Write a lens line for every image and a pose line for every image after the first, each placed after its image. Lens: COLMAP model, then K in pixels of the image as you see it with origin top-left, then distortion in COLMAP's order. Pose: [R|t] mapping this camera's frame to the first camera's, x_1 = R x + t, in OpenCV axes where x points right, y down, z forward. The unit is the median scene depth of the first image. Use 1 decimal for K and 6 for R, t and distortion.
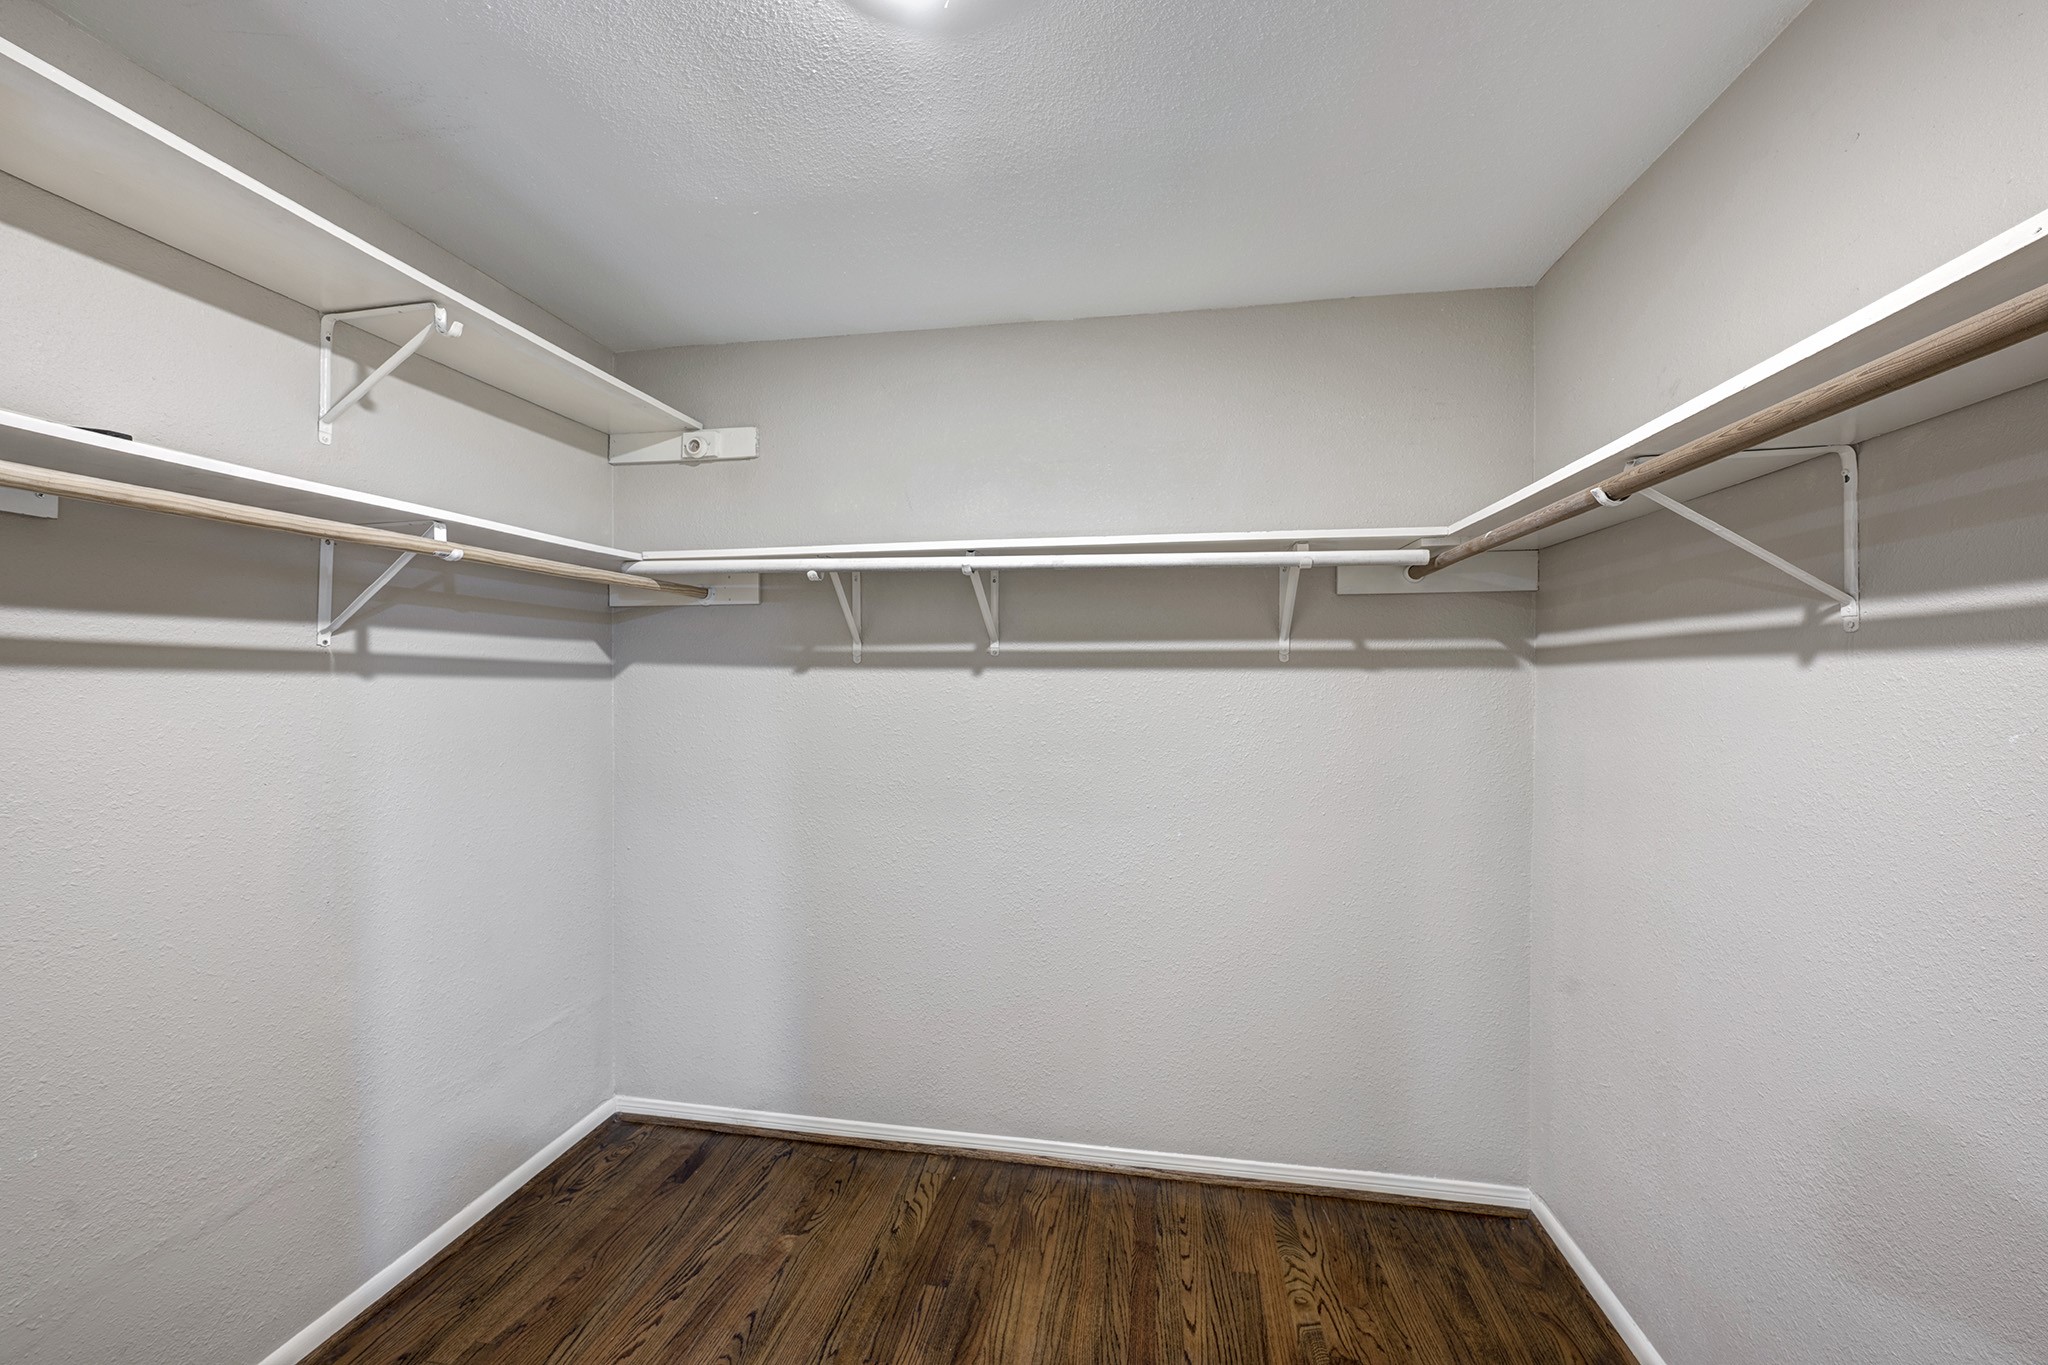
lens RADIAL K [[810.6, 0, 1026.4], [0, 810.6, 679.2], [0, 0, 1]] dist [-0.004680, 0.000295]
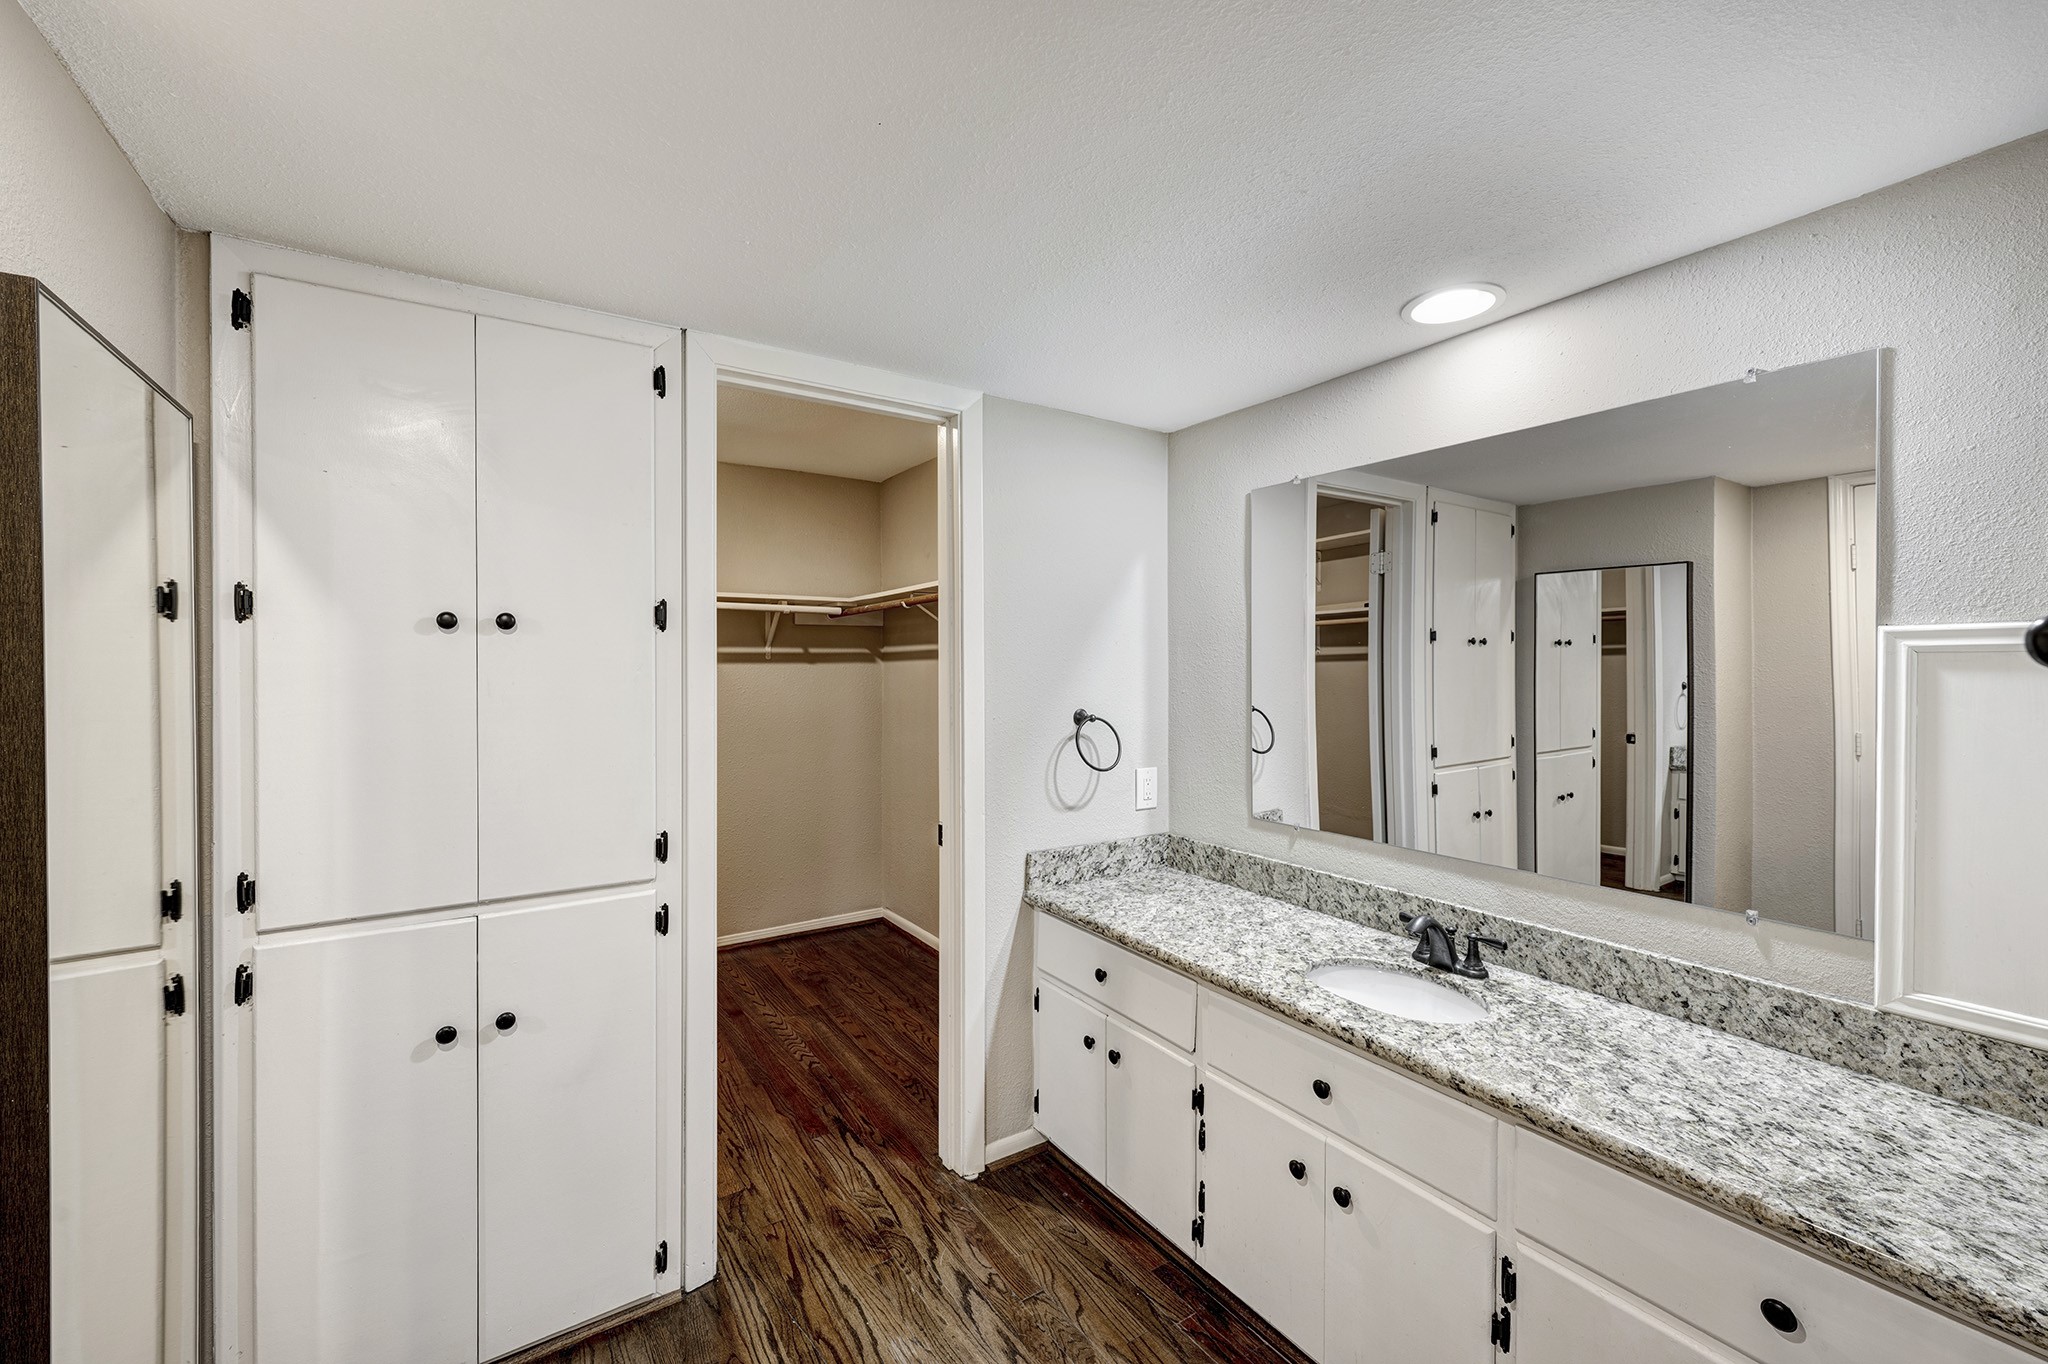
lens RADIAL K [[810.6, 0, 1025.5], [0, 810.6, 673.5], [0, 0, 1]] dist [-0.004680, 0.000295]
pose [[0.733348, -0.010864, 0.679766, -0.567434], [0.008645, 0.999940, 0.006655, 0.005500], [-0.679798, 0.000996, 0.733399, -0.854637]]
